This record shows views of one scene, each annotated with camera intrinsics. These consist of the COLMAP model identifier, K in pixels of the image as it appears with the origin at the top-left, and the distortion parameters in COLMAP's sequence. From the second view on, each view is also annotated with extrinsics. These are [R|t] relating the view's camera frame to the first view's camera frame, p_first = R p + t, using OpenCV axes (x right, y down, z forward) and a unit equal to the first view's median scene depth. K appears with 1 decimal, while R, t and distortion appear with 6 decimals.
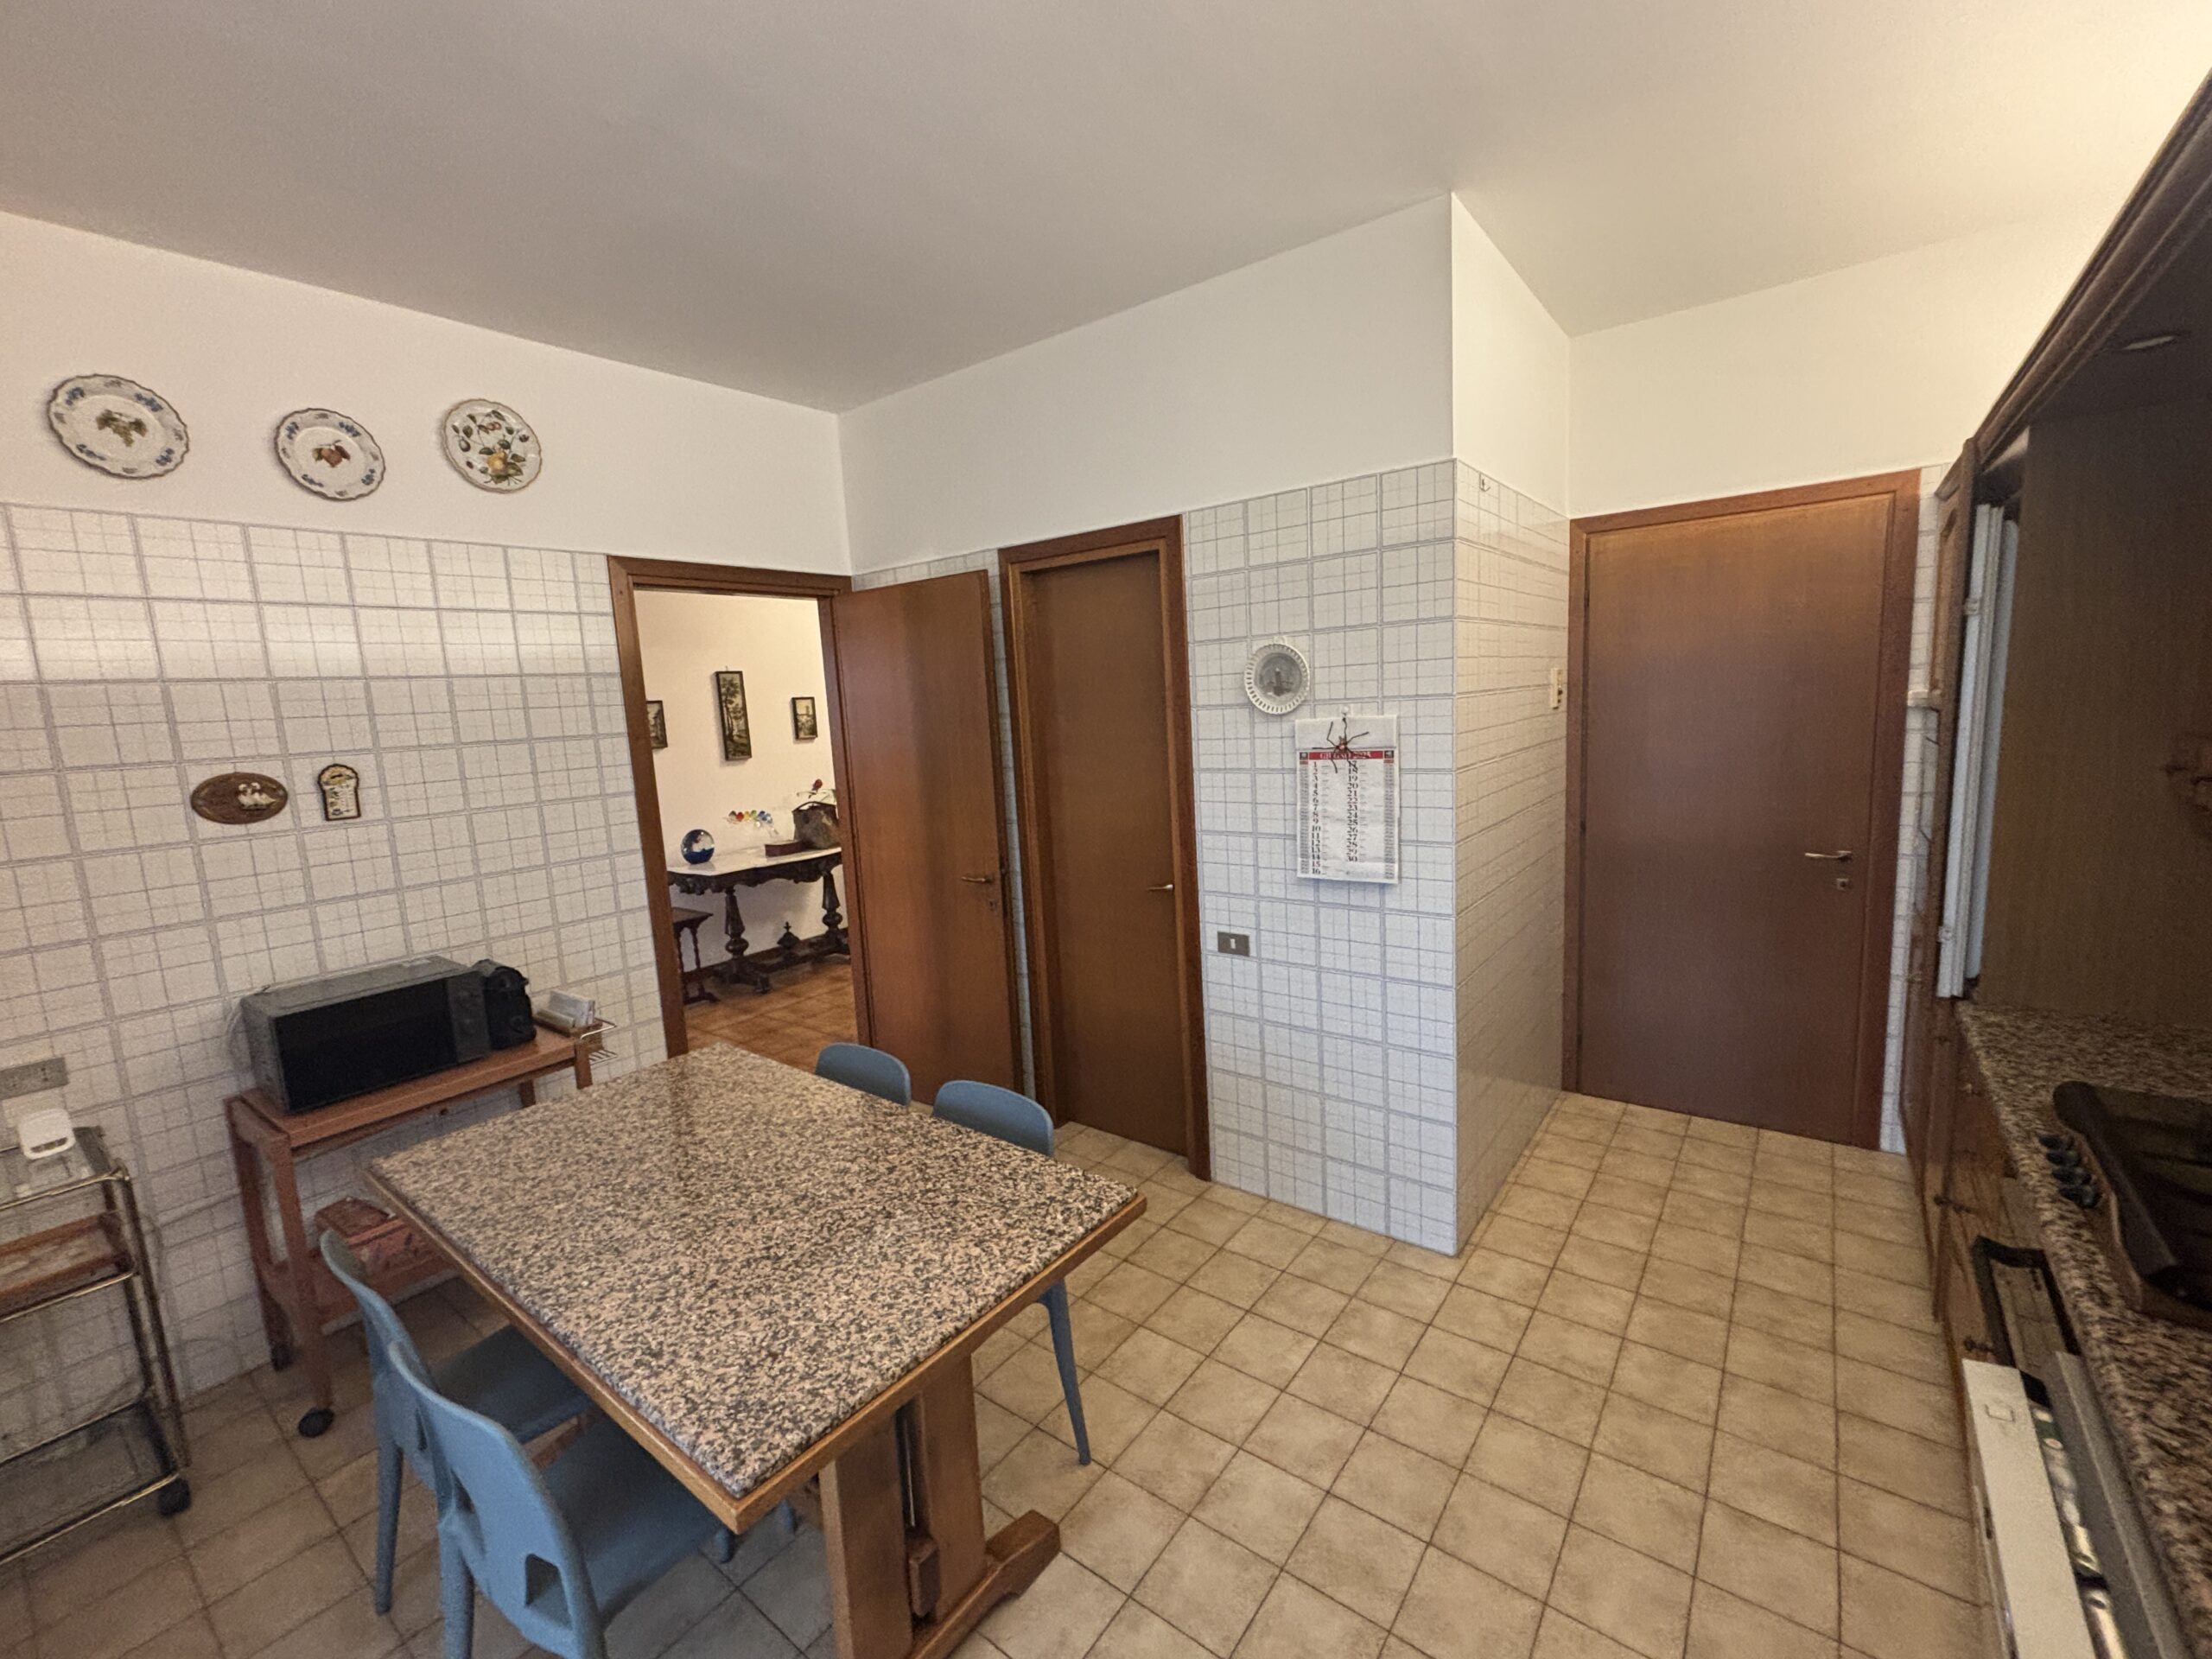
lens RADIAL K [[920.1, 0, 1112.7], [0, 920.1, 827.0], [0, 0, 1]] dist [0.005024, -0.002975]
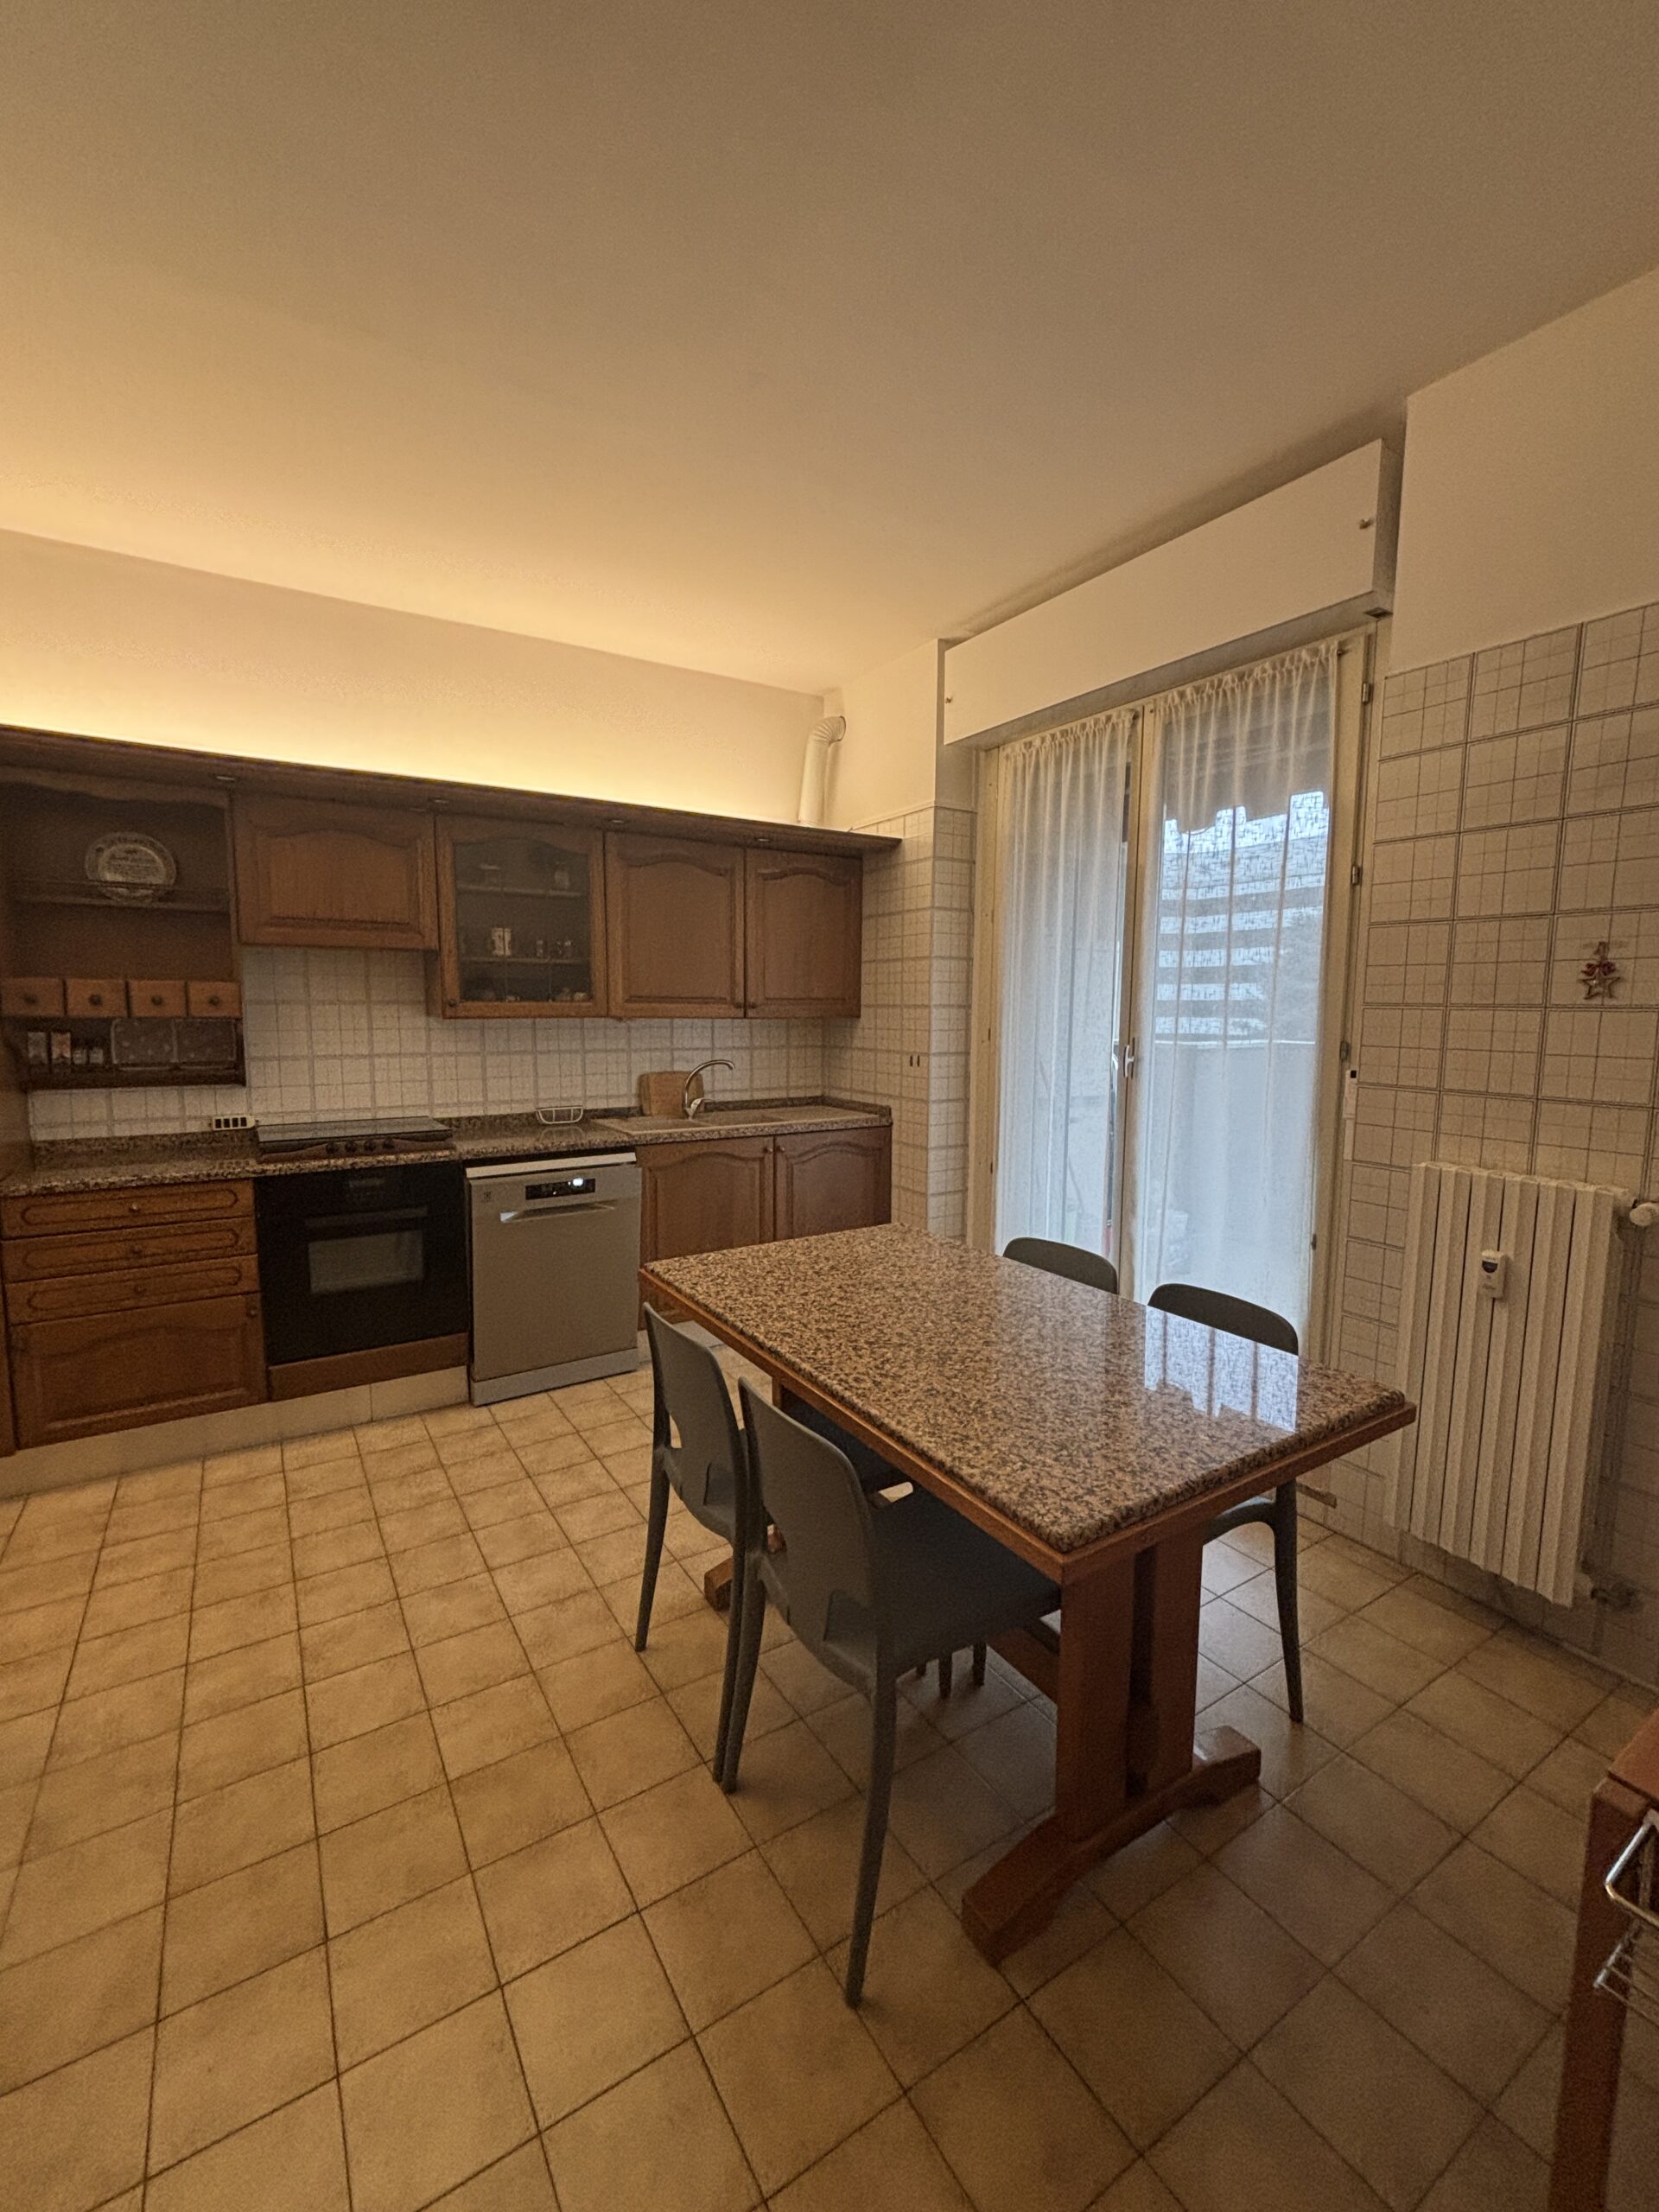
lens RADIAL K [[923.1, 0, 849.6], [0, 923.1, 1110.2], [0, 0, 1]] dist [0.011656, -0.006376]
pose [[-0.941052, 0.007560, 0.338176, -0.502464], [0.089279, 0.969850, 0.226760, -0.076802], [-0.326266, 0.243585, -0.913355, 1.453790]]
